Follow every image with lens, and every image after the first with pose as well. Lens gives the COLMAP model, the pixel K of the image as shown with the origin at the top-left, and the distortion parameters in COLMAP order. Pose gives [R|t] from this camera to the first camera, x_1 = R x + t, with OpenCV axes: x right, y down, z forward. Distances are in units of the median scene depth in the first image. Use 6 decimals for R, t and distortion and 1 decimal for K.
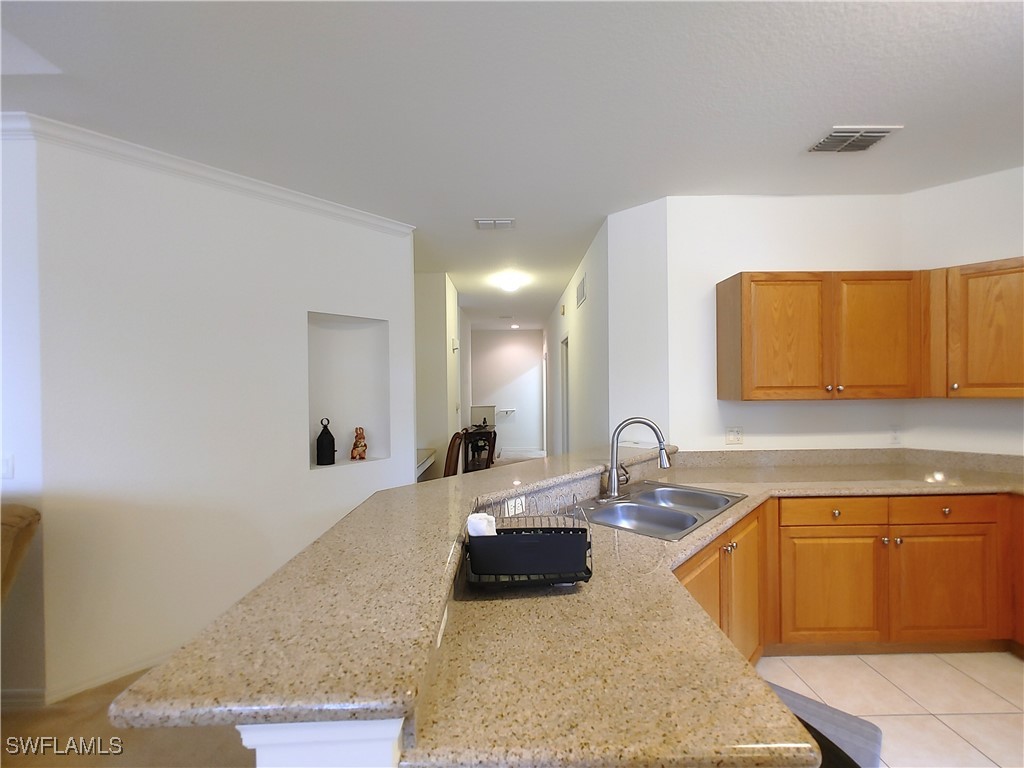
lens RADIAL K [[435.7, 0, 518.6], [0, 435.7, 389.3], [0, 0, 1]] dist [0.002149, 0.000658]
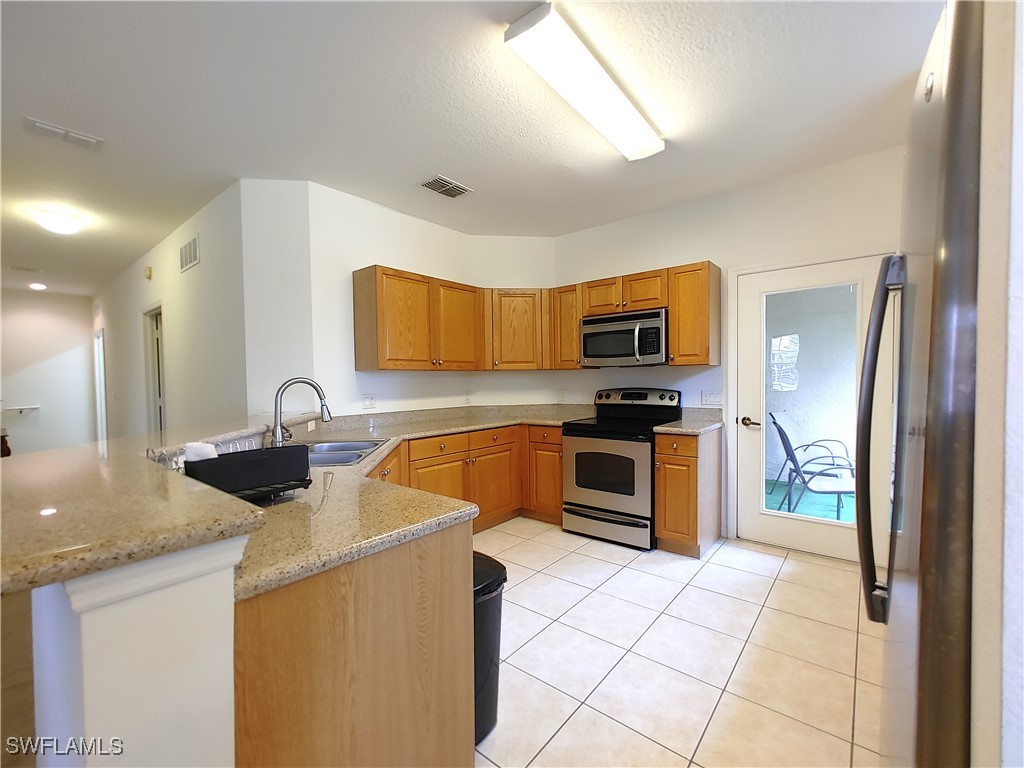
lens RADIAL K [[435.7, 0, 518.6], [0, 435.7, 389.3], [0, 0, 1]] dist [0.002149, 0.000658]
pose [[0.647979, -0.015298, 0.761504, -0.169988], [0.010230, 0.999883, 0.011382, 0.072493], [-0.761589, 0.000415, 0.648060, -0.100702]]
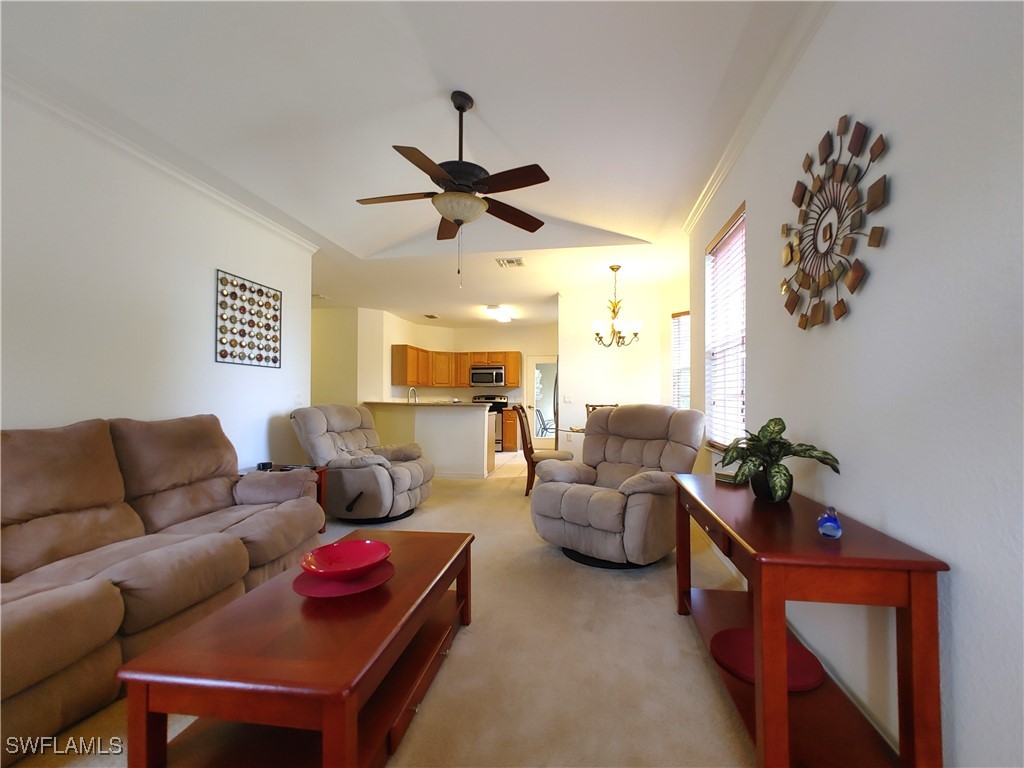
lens RADIAL K [[435.7, 0, 518.6], [0, 435.7, 389.3], [0, 0, 1]] dist [0.002149, 0.000658]
pose [[0.177822, 0.030651, 0.983585, -2.430663], [0.005097, 0.999473, -0.032068, 0.159884], [-0.984049, 0.010716, 0.177572, -0.345997]]
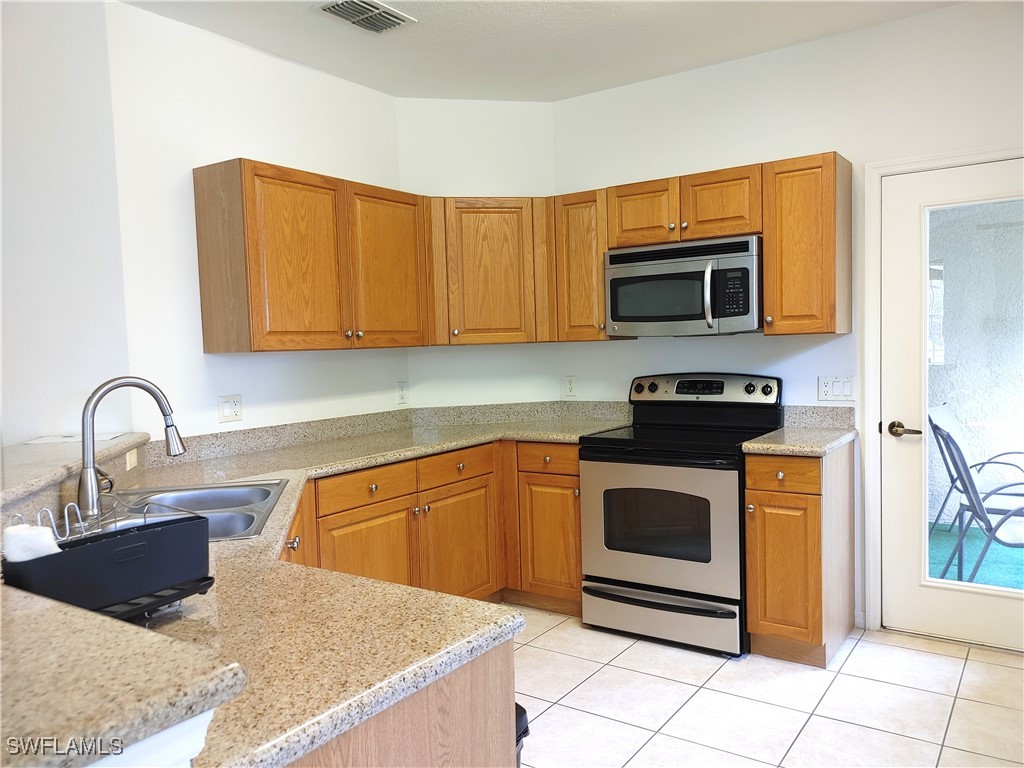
lens RADIAL K [[783.8, 0, 512.0], [0, 783.8, 384.0], [0, 0, 1]] dist [0.067165, -0.064436]
pose [[0.586931, -0.048807, 0.808164, -0.242408], [0.027517, 0.998807, 0.040336, 0.038049], [-0.809169, -0.001436, 0.587574, -0.044226]]
